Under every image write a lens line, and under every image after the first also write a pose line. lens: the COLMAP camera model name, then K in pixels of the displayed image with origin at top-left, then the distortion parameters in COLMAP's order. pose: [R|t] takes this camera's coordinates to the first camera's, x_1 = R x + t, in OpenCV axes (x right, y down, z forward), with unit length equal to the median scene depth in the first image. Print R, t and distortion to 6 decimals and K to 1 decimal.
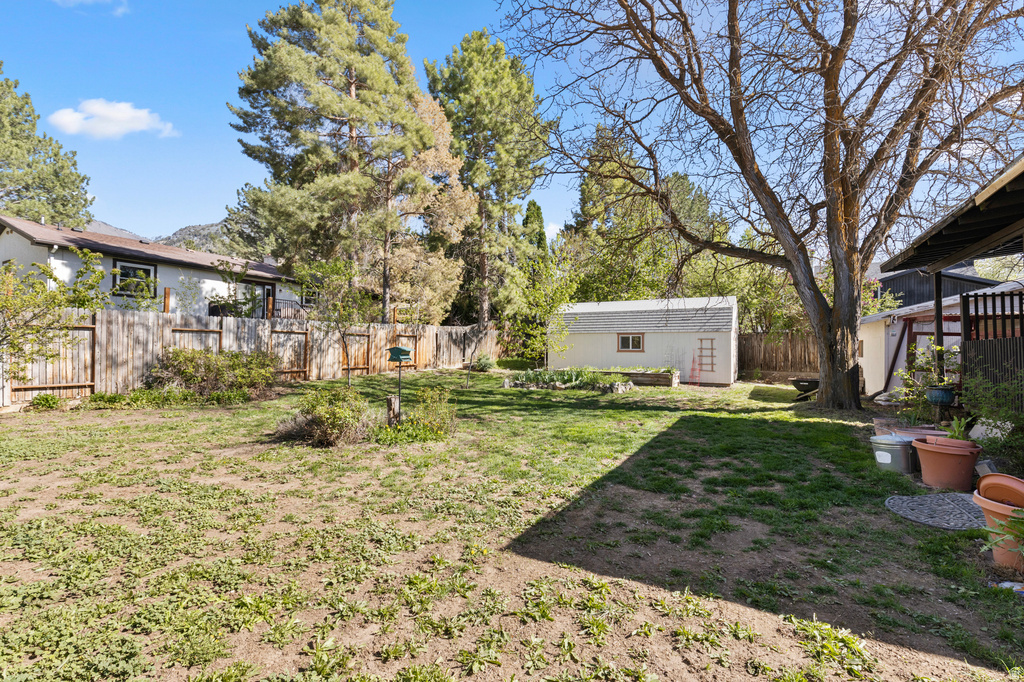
lens RADIAL K [[462.5, 0, 512.4], [0, 462.5, 339.6], [0, 0, 1]] dist [0.002900, 0.000701]
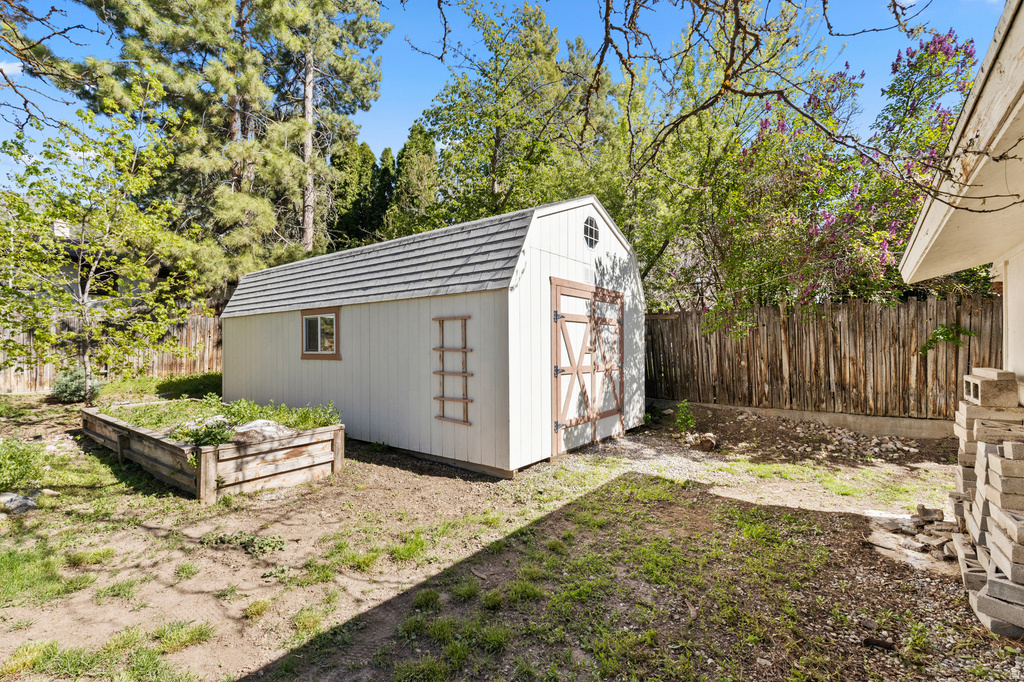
lens RADIAL K [[462.5, 0, 510.9], [0, 462.5, 342.5], [0, 0, 1]] dist [0.002900, 0.000701]
pose [[0.989045, -0.008734, -0.147356, 0.500959], [0.009398, 0.999949, 0.003816, 0.013915], [0.147315, -0.005159, 0.989076, 0.692460]]
